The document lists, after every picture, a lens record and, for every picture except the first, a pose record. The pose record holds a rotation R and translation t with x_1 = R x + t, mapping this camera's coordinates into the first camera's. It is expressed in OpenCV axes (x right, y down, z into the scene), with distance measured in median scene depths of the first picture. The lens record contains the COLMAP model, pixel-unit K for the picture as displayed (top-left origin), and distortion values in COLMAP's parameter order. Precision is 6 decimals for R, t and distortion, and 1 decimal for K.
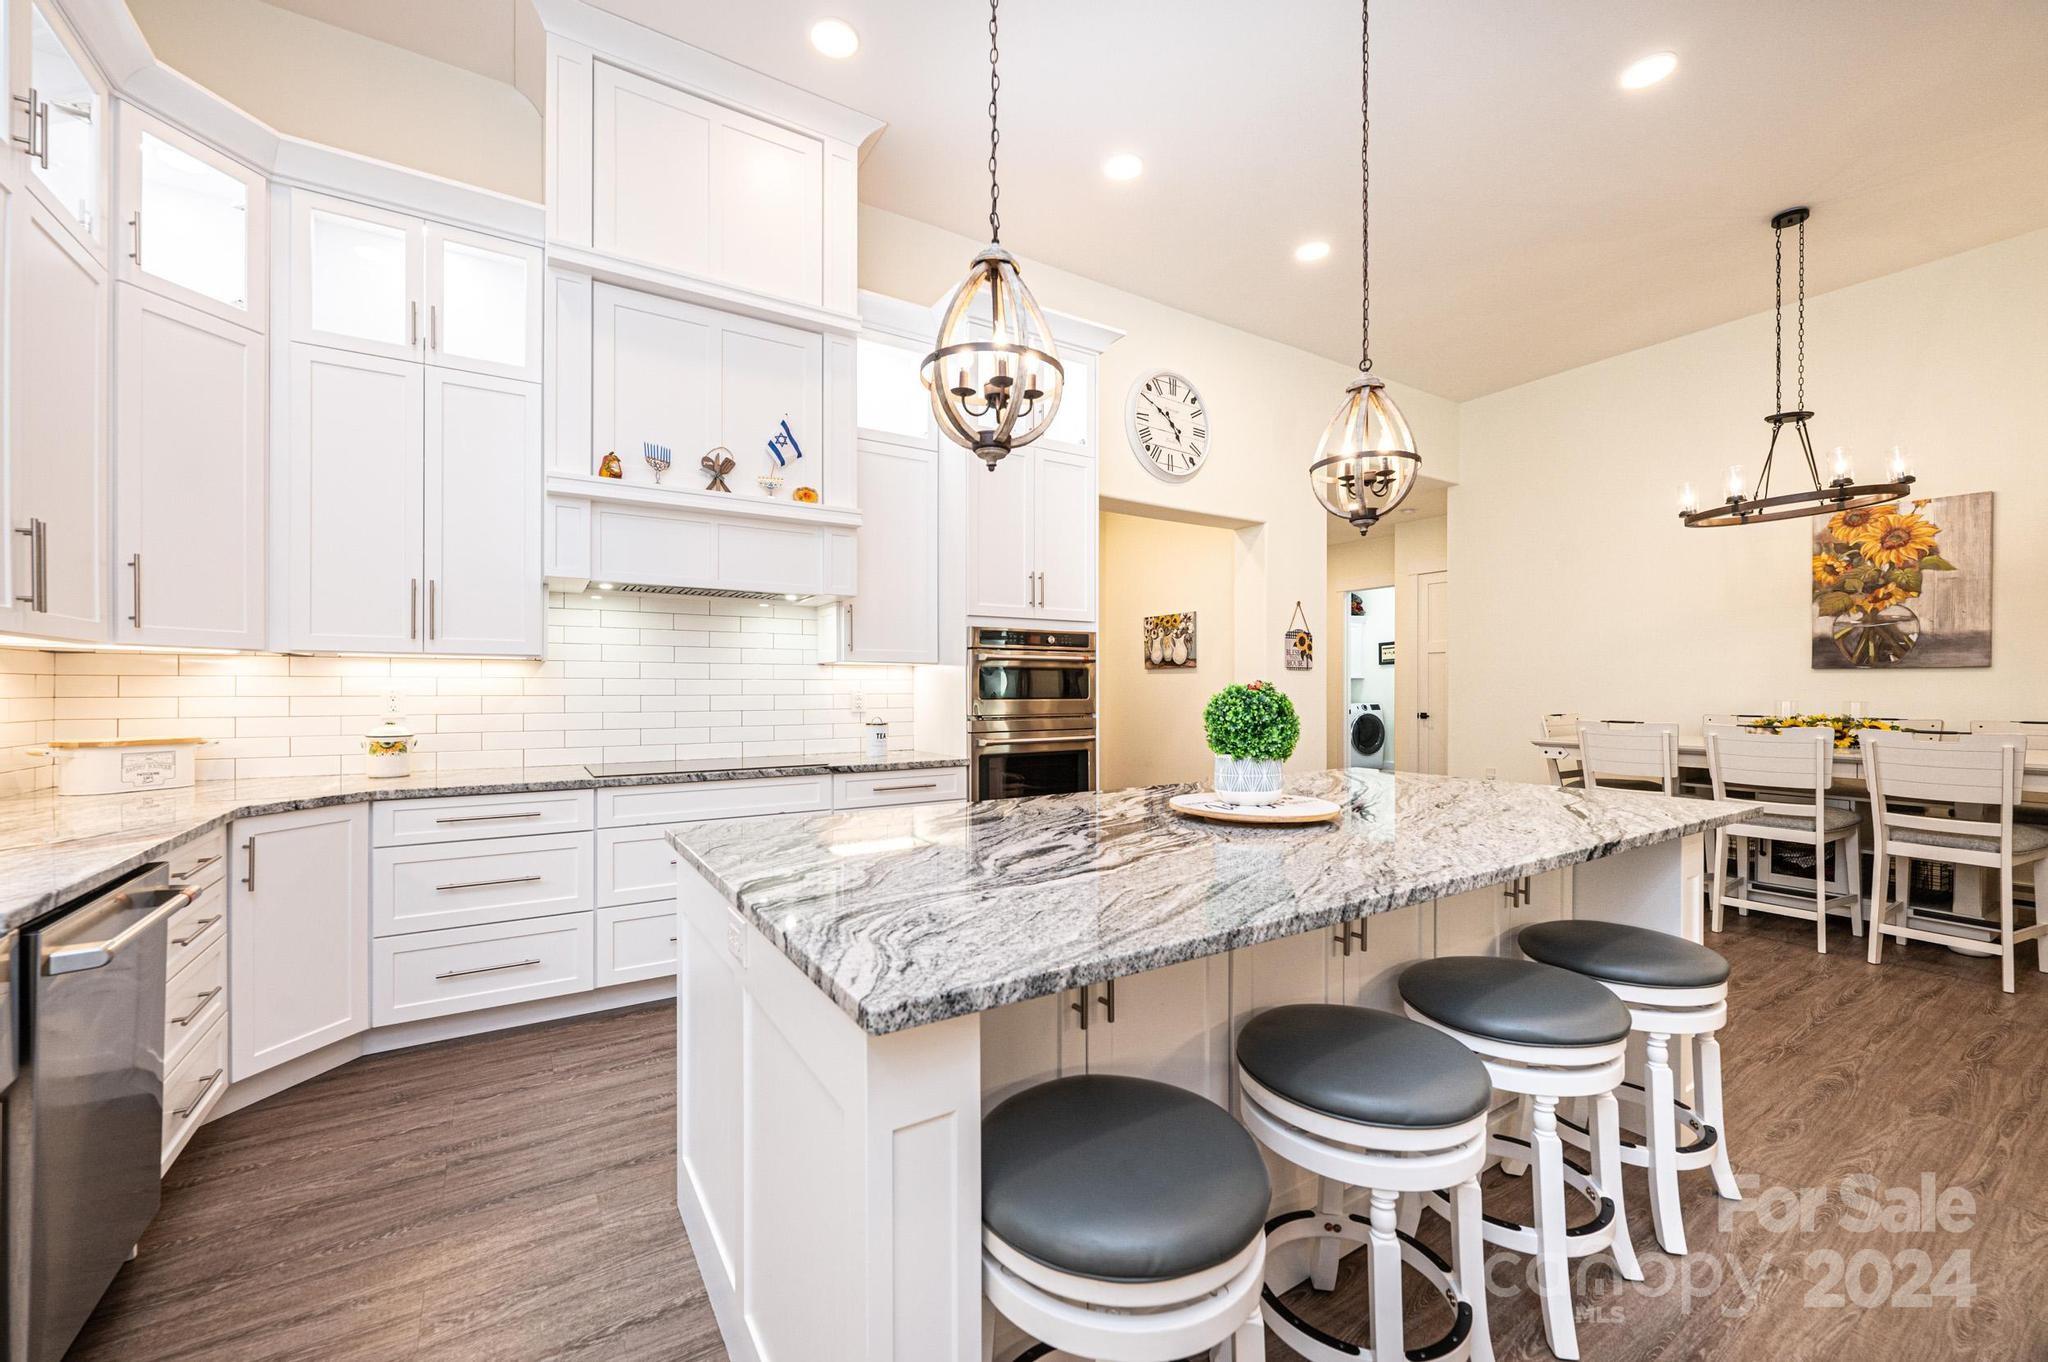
lens RADIAL K [[817.8, 0, 1029.7], [0, 817.8, 685.8], [0, 0, 1]] dist [-0.001076, 0.000124]
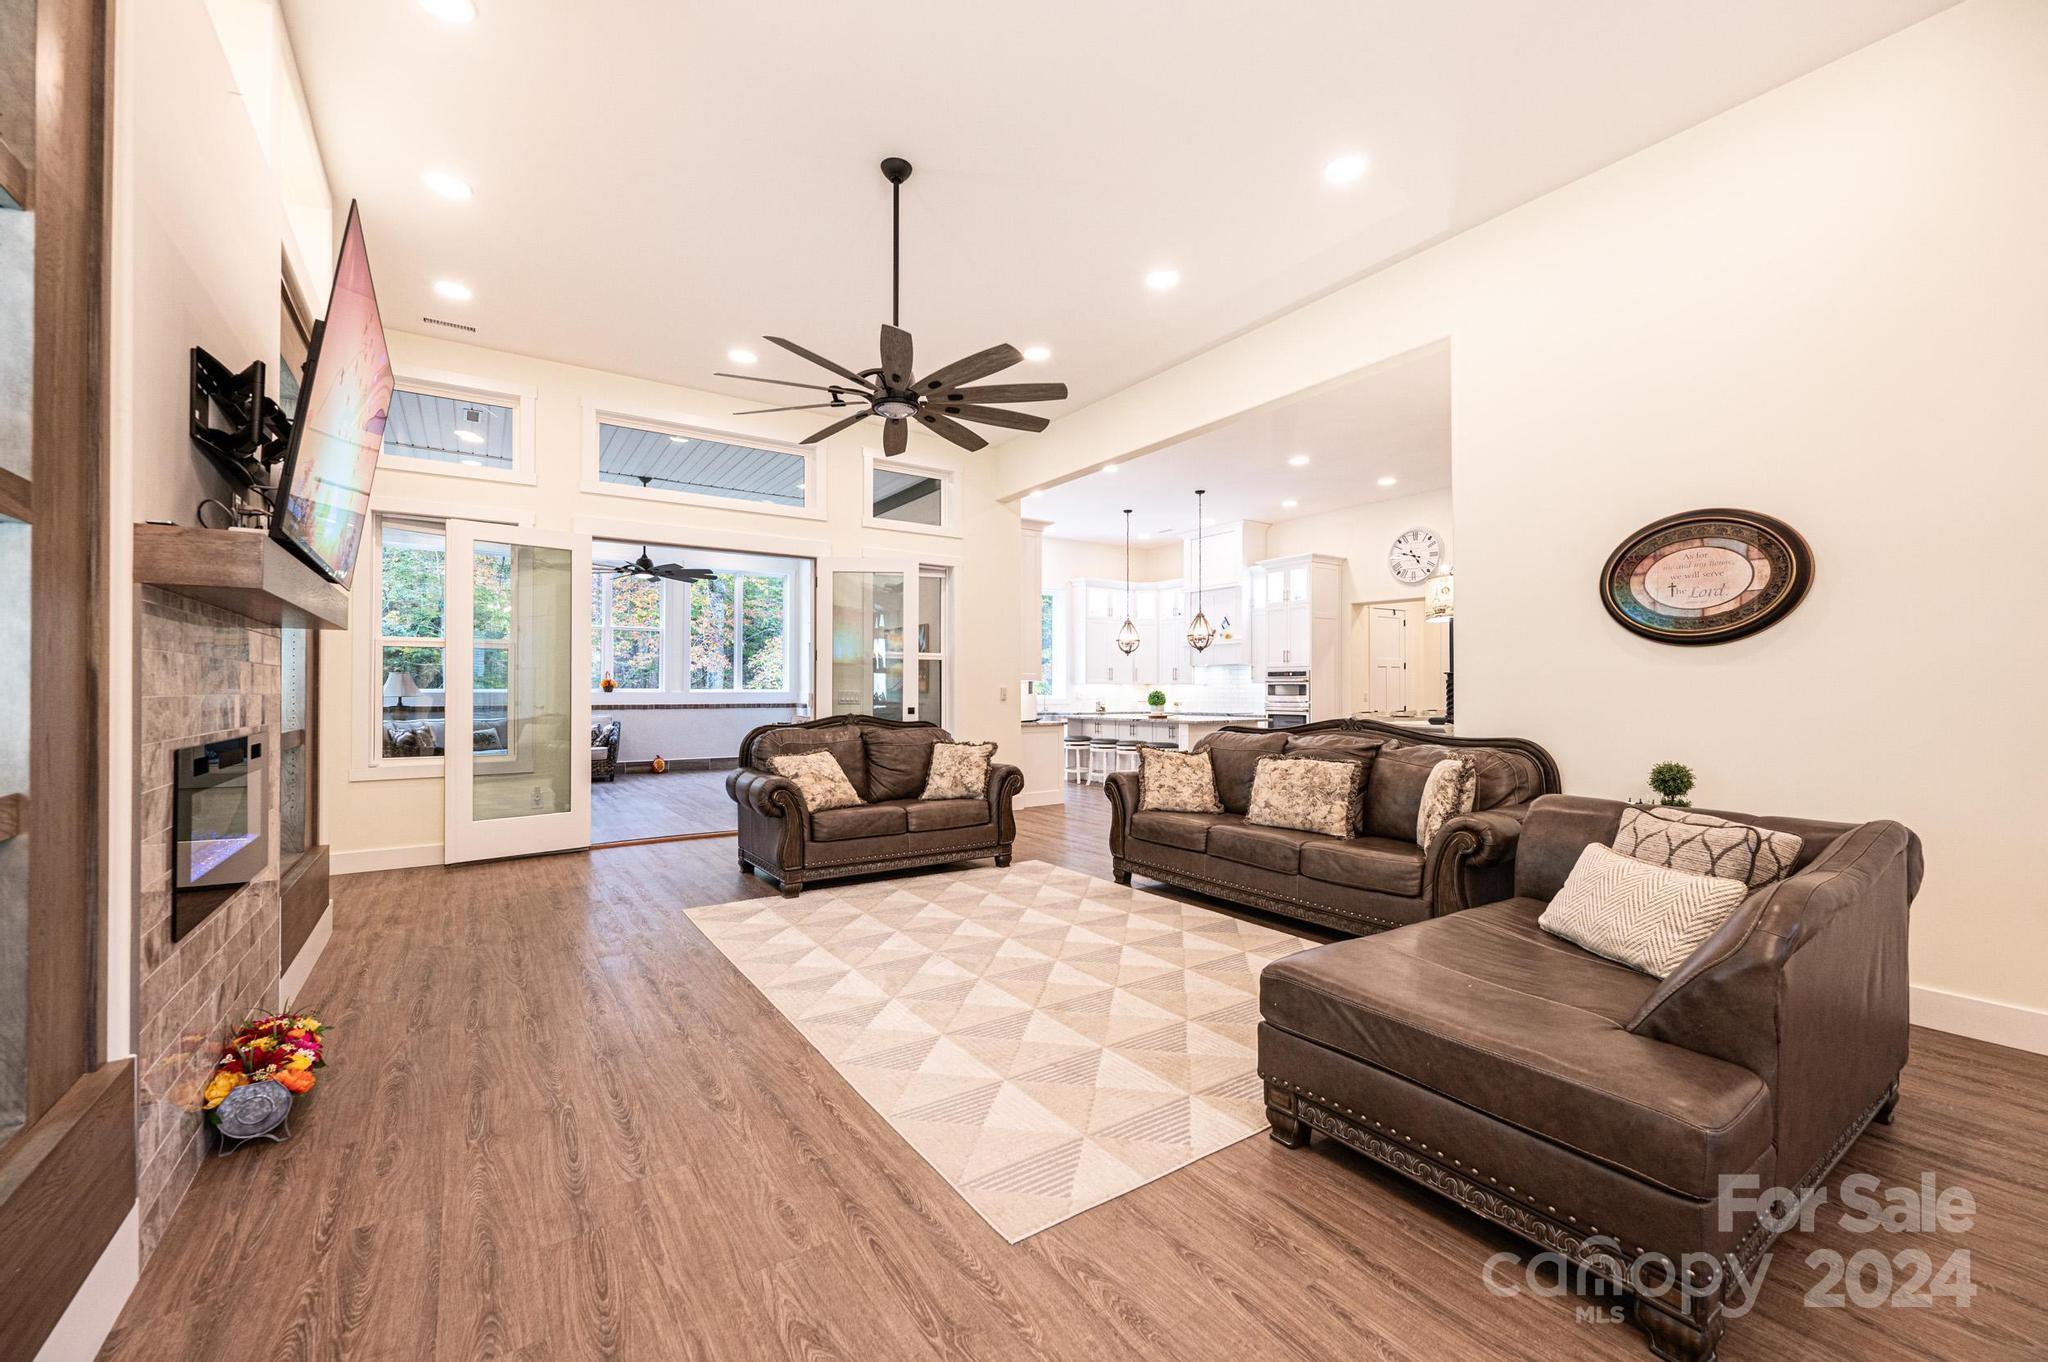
lens RADIAL K [[817.8, 0, 1022.5], [0, 817.8, 683.5], [0, 0, 1]] dist [-0.001076, 0.000124]
pose [[0.020402, -0.005010, -0.999779, 2.411387], [0.008605, 0.999951, -0.004836, -0.016323], [0.999755, -0.008505, 0.020444, 0.027789]]
